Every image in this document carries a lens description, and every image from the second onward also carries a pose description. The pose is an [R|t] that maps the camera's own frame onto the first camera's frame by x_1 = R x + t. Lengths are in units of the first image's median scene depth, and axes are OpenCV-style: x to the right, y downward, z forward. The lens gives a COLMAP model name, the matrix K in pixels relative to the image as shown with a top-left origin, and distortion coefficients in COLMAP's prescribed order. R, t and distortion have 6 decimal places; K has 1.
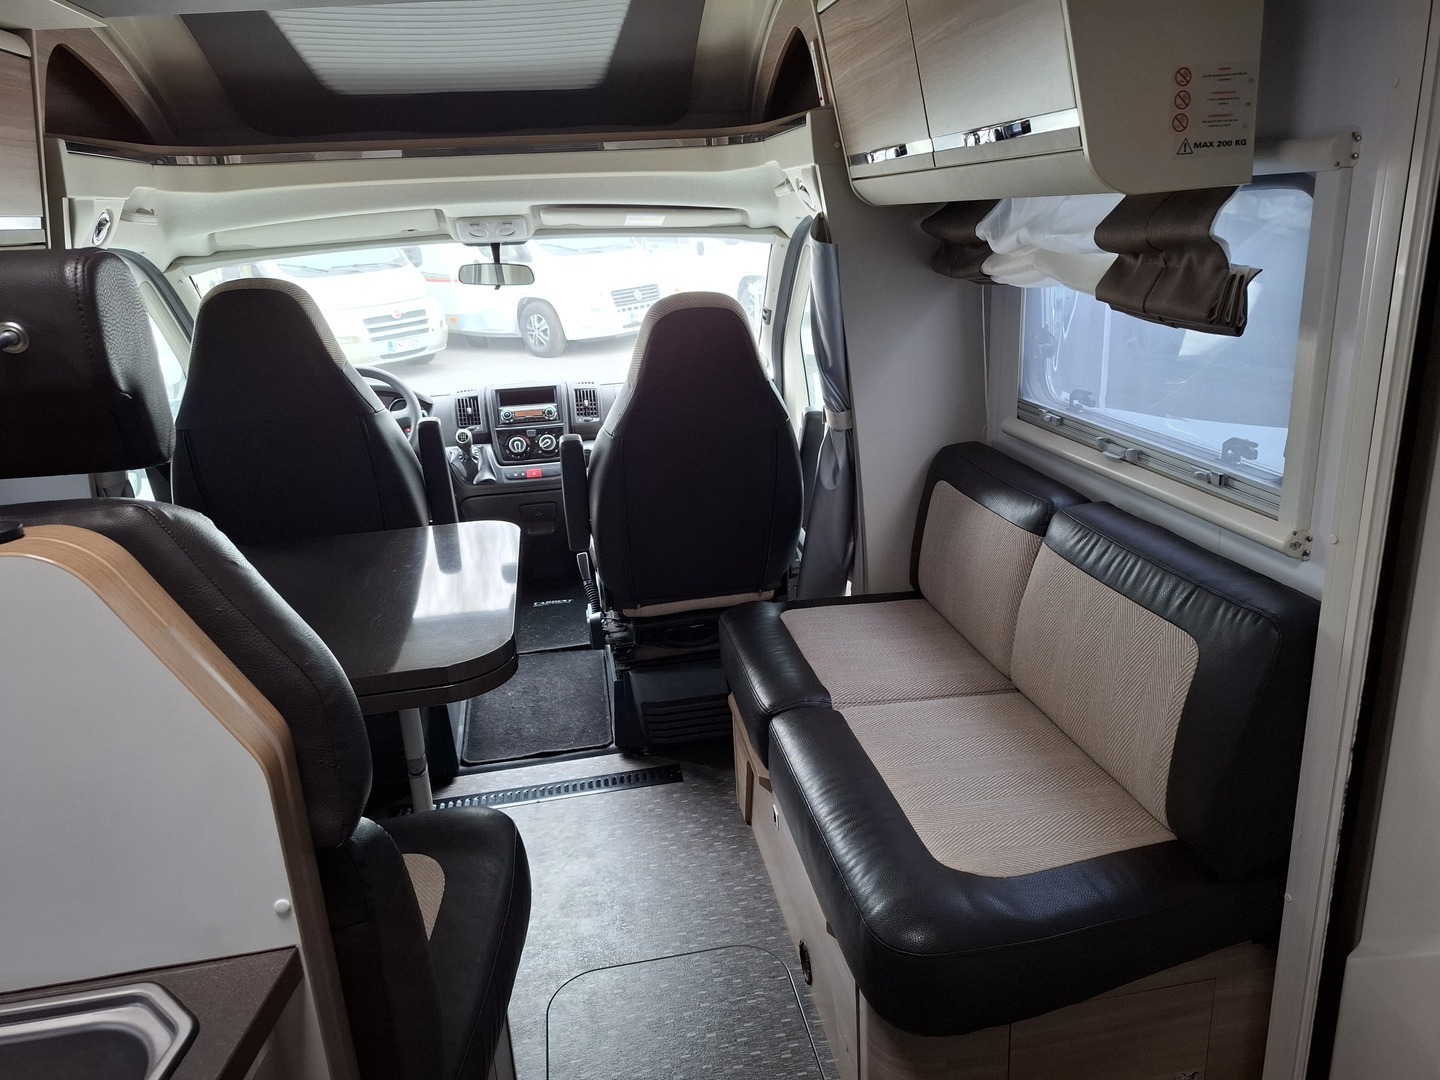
lens RADIAL K [[1001.1, 0, 727.8], [0, 1001.1, 537.4], [0, 0, 1]] dist [0.051883, -0.039626]
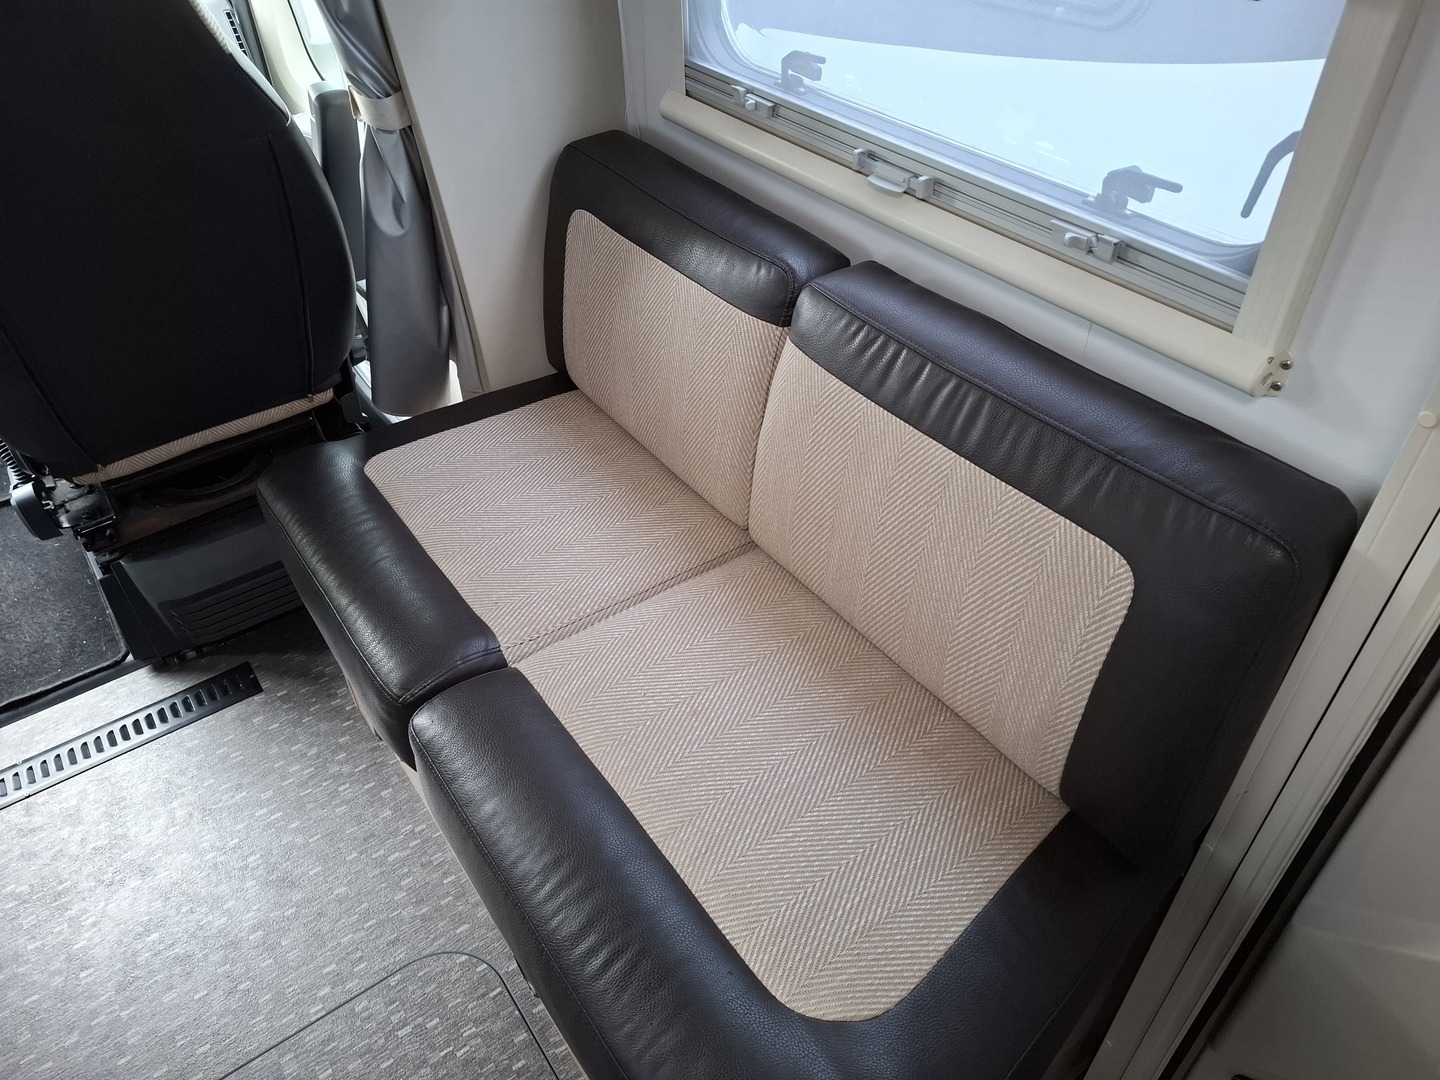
lens RADIAL K [[1001.1, 0, 710.4], [0, 1001.1, 522.6], [0, 0, 1]] dist [0.051883, -0.039626]
pose [[0.901789, -0.247517, 0.354277, 0.016240], [0.100333, 0.917256, 0.385454, -0.106283], [-0.420369, -0.312052, 0.852005, 0.355866]]
